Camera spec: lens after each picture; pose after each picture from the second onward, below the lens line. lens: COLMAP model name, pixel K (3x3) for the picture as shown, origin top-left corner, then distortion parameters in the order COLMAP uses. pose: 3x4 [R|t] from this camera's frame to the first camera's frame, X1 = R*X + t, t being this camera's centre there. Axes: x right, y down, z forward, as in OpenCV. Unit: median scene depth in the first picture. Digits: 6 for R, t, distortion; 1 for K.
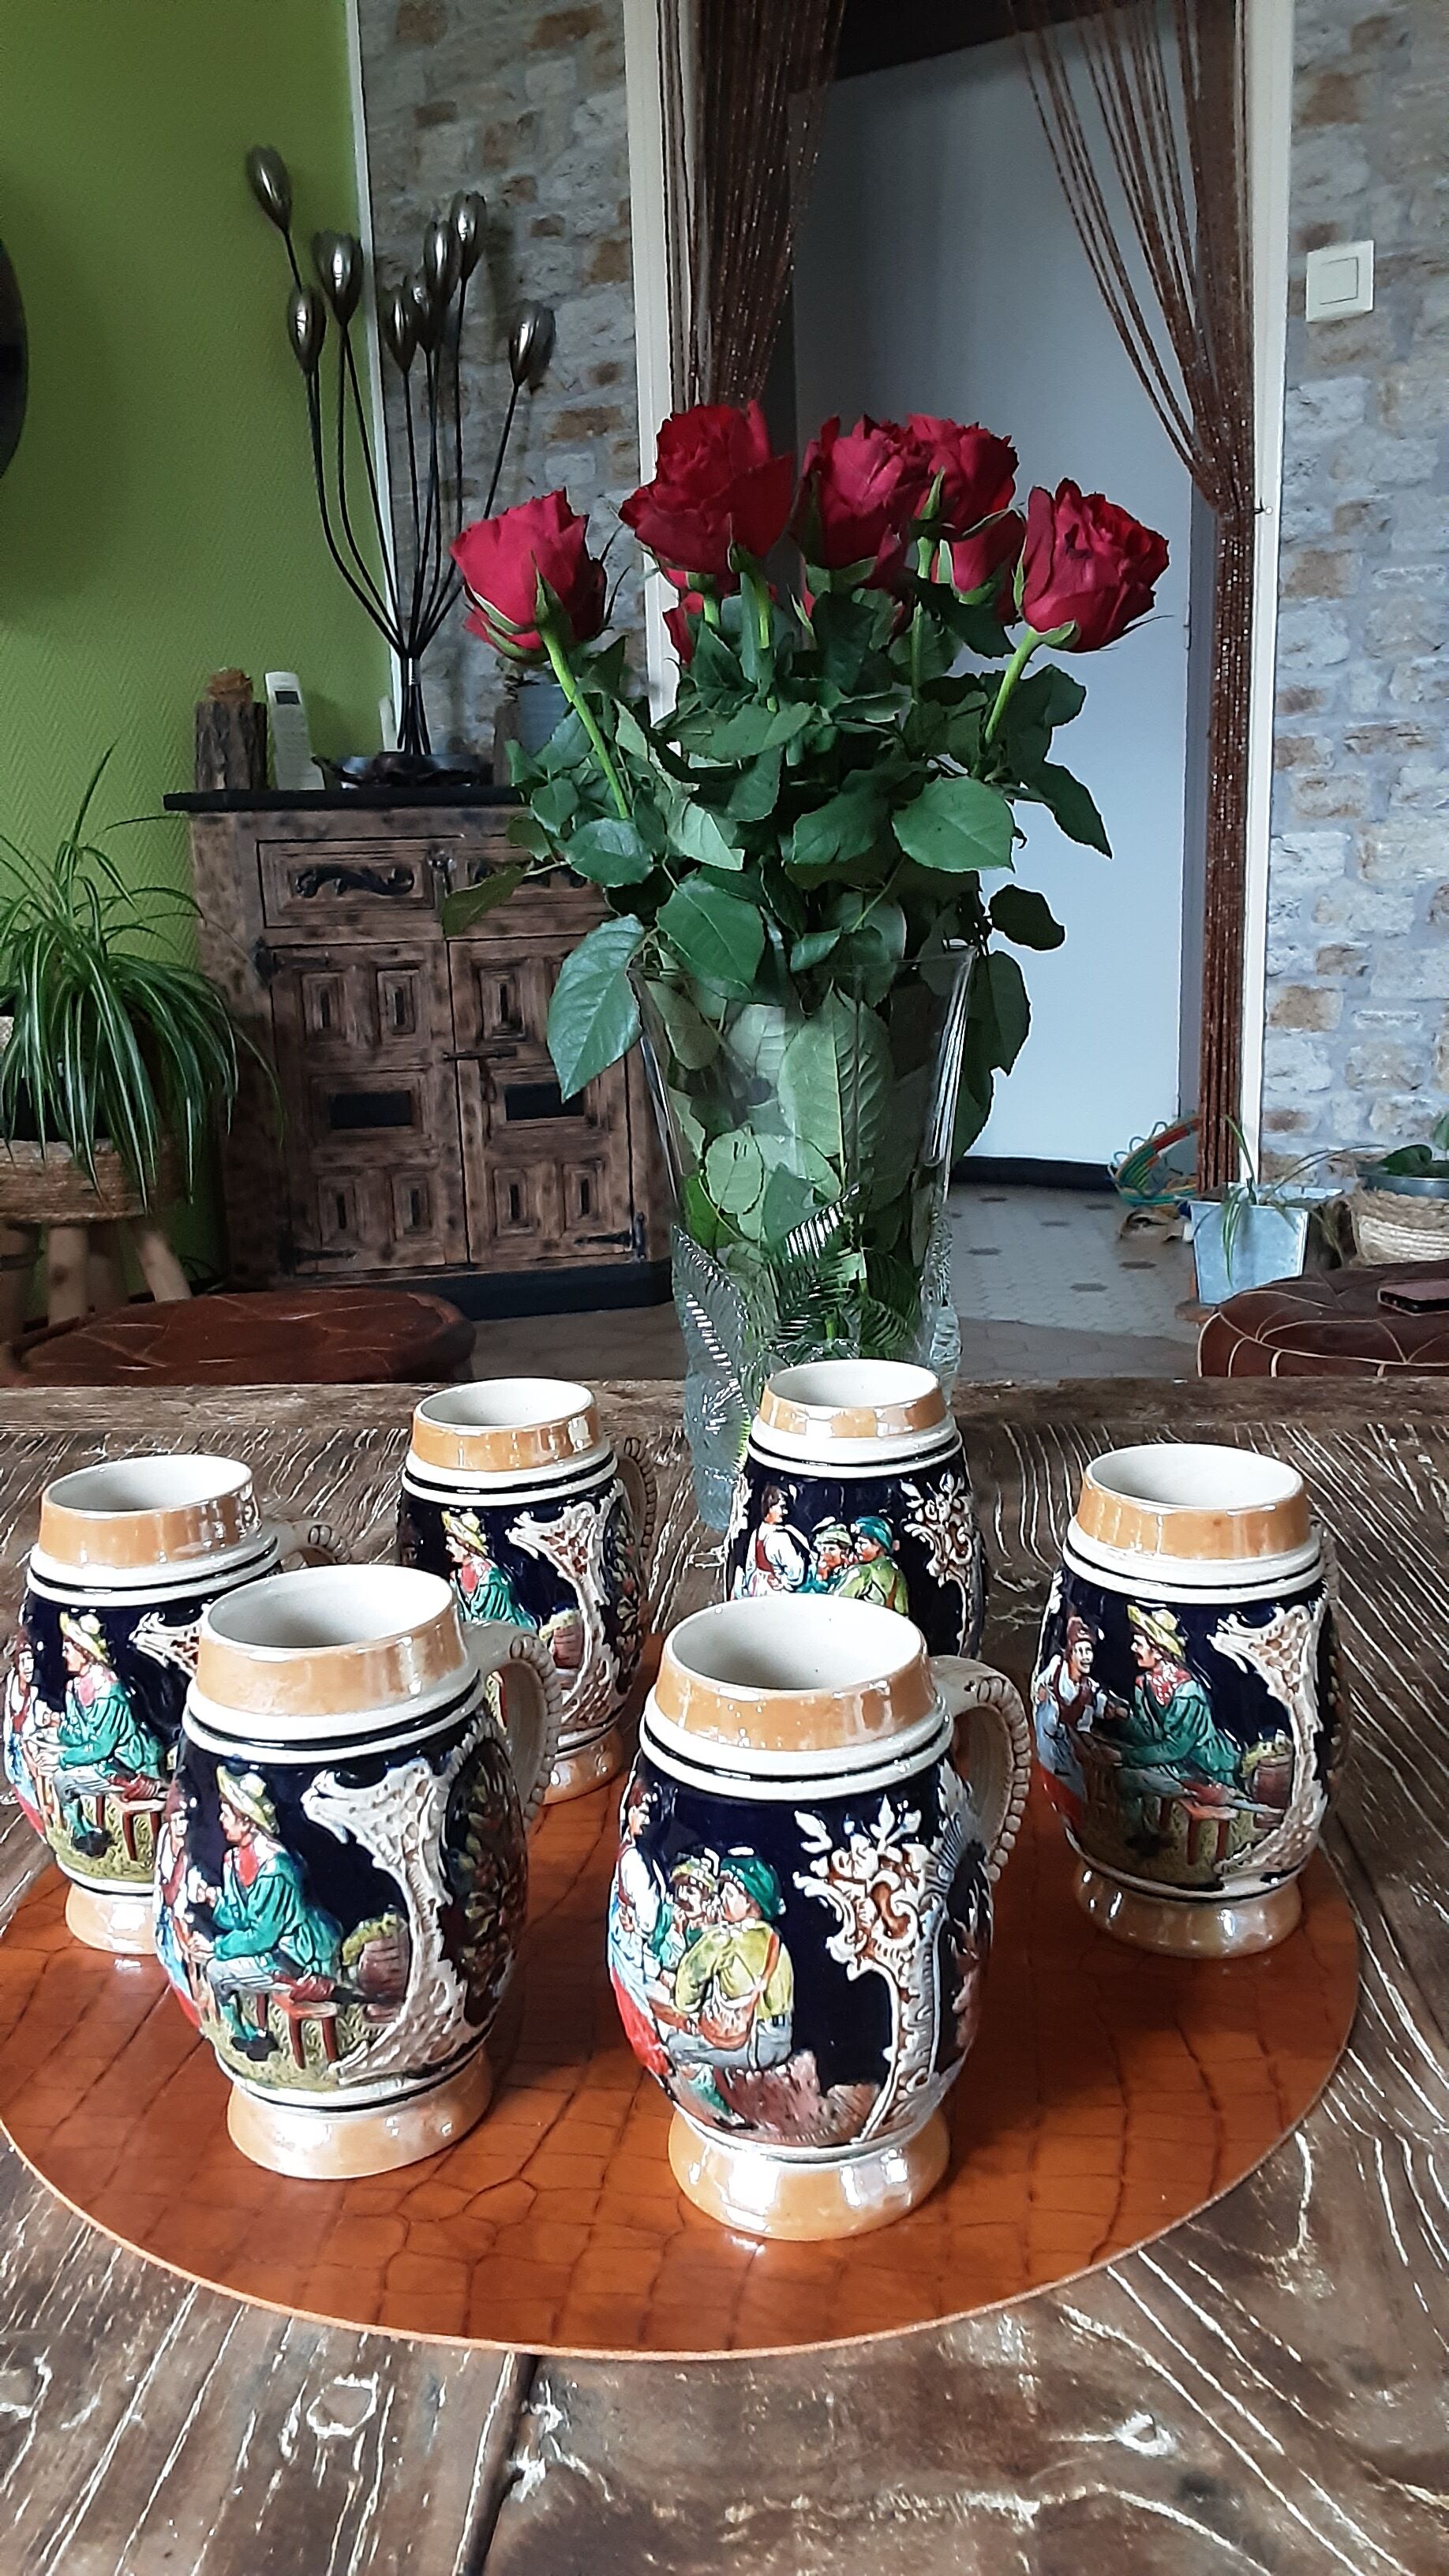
lens RADIAL K [[2079.4, 0, 721.6], [0, 2079.4, 1302.5], [0, 0, 1]] dist [0.131602, -0.211205]
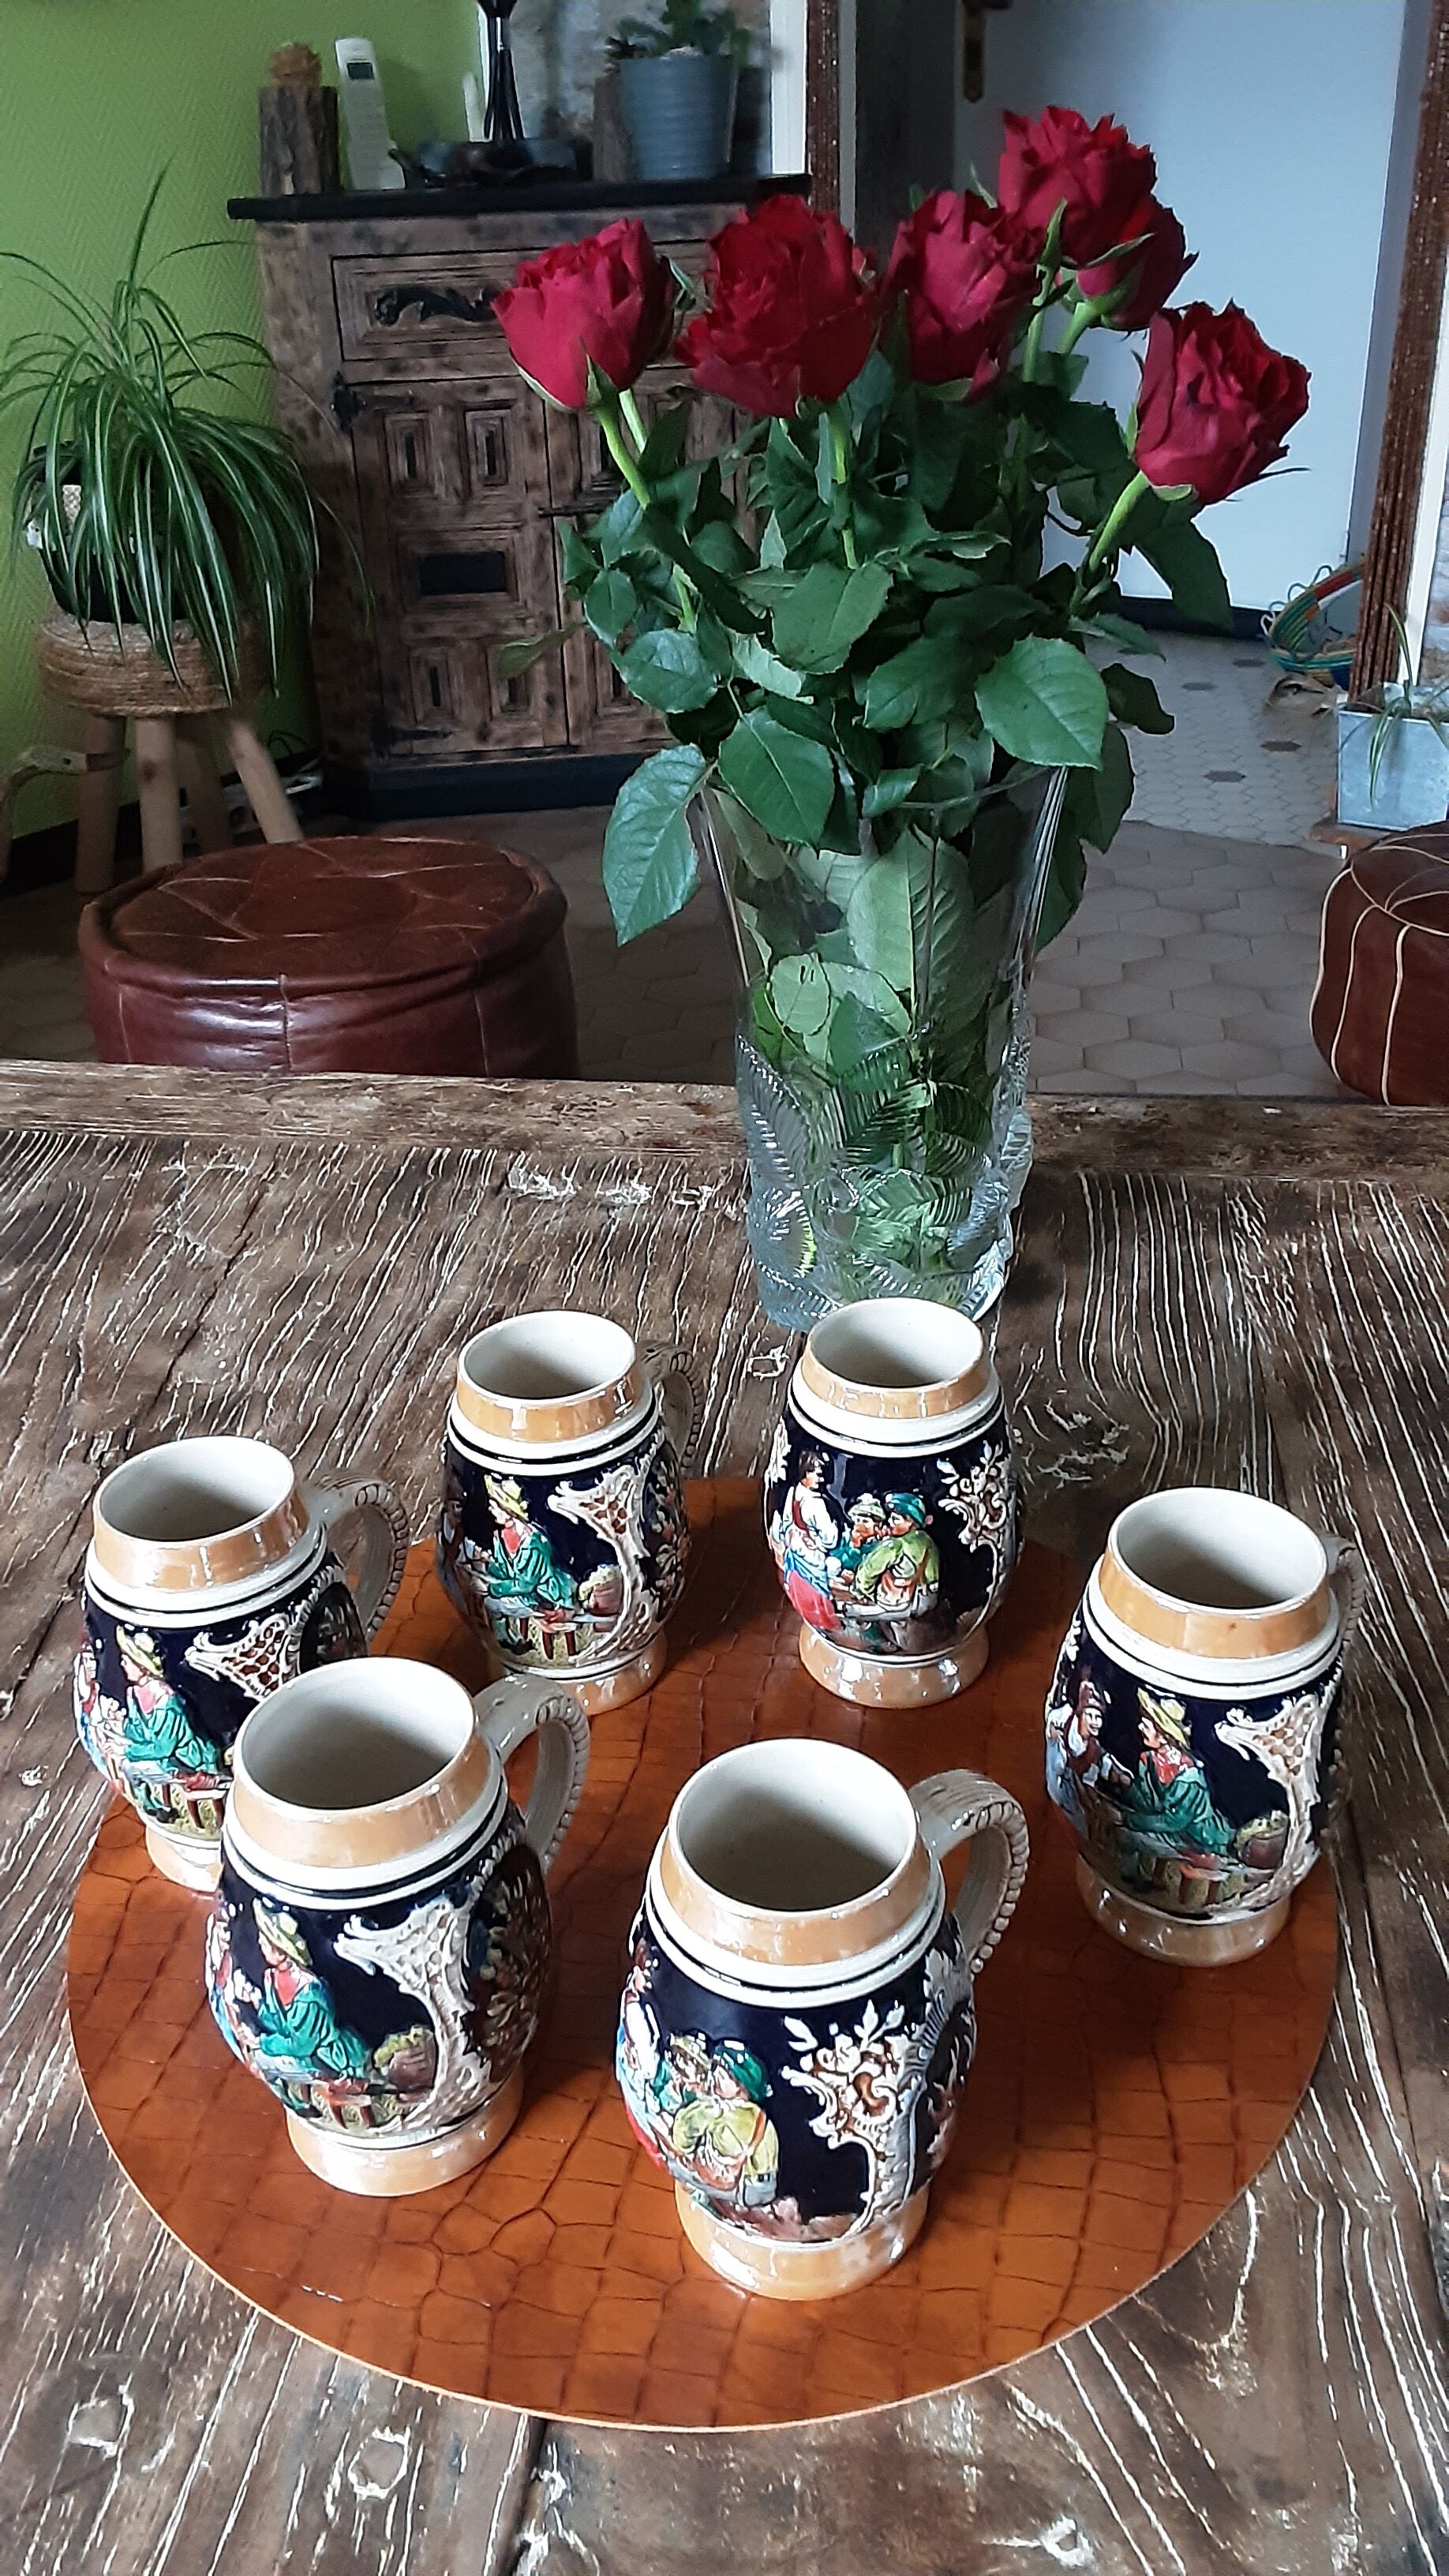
lens RADIAL K [[2079.4, 0, 721.6], [0, 2079.4, 1302.5], [0, 0, 1]] dist [0.131602, -0.211205]
pose [[0.998133, 0.031392, -0.052400, 0.039141], [-0.014458, 0.954876, 0.296653, -0.339670], [0.059348, -0.295341, 0.953547, 0.068082]]
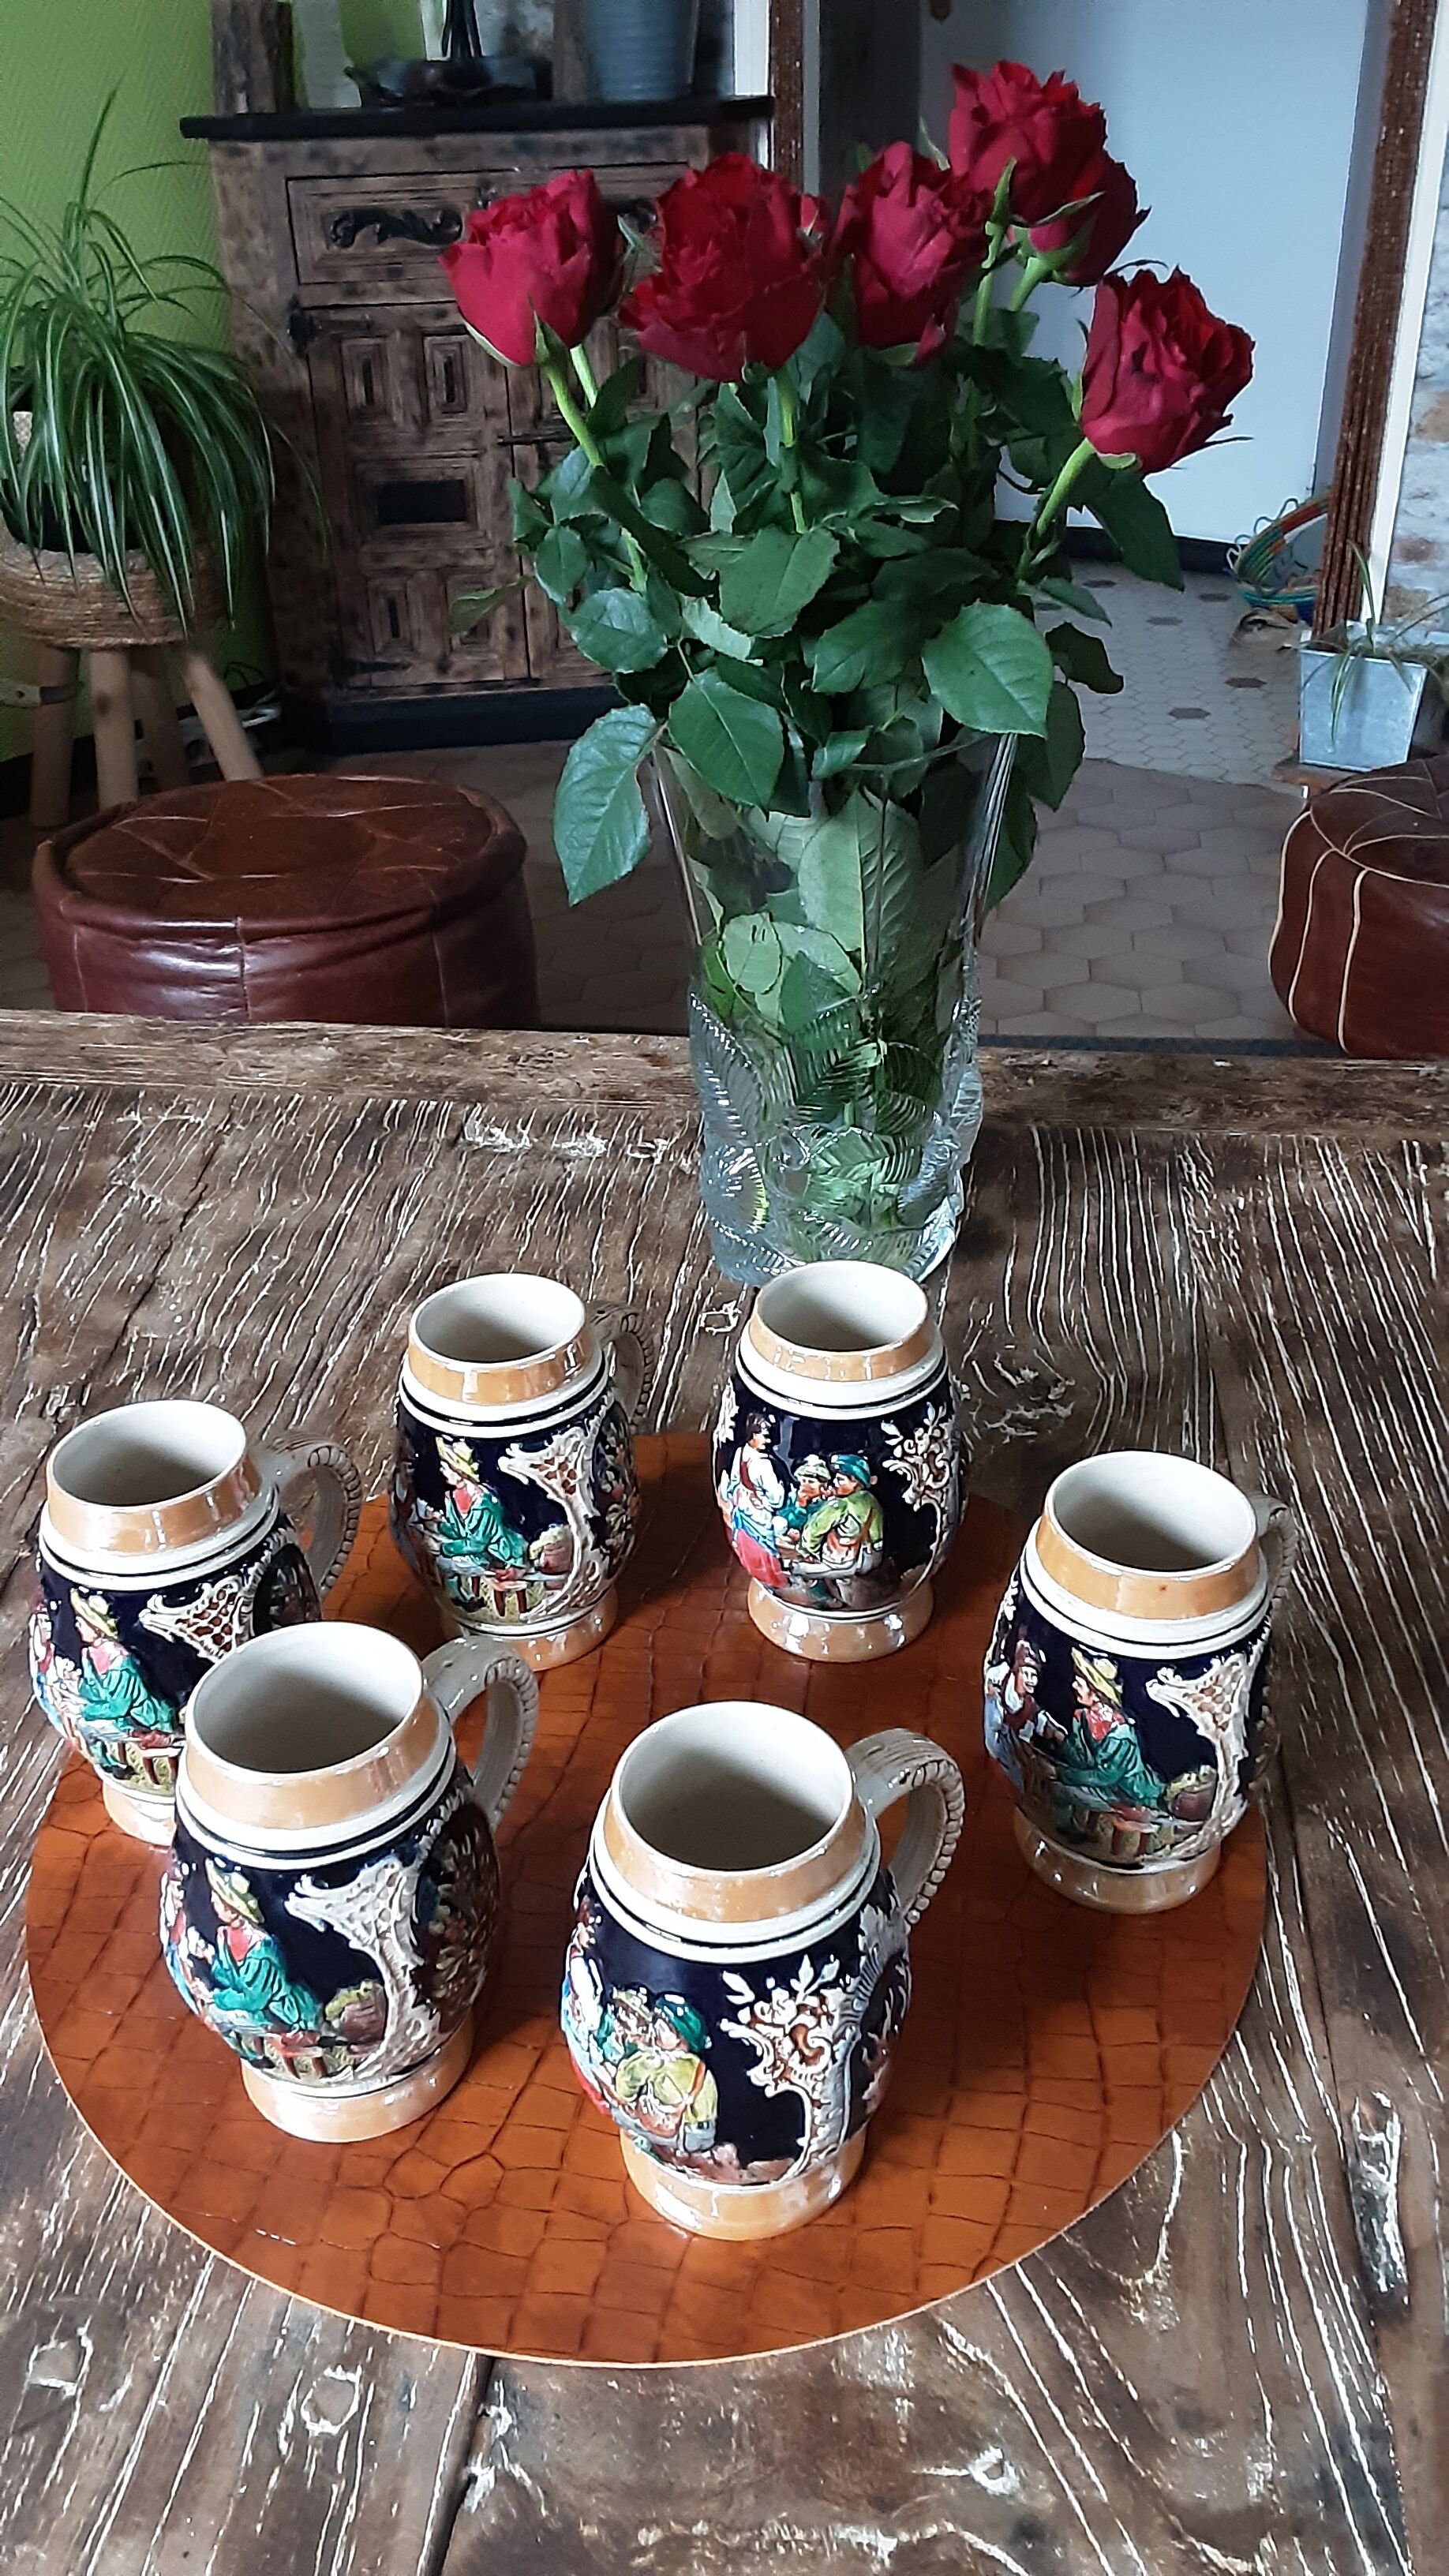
lens RADIAL K [[2079.4, 0, 721.6], [0, 2079.4, 1302.5], [0, 0, 1]] dist [0.131602, -0.211205]
pose [[0.998817, 0.033213, -0.035517, 0.050489], [-0.019768, 0.944660, 0.327454, -0.363016], [0.044427, -0.326364, 0.944199, 0.058862]]
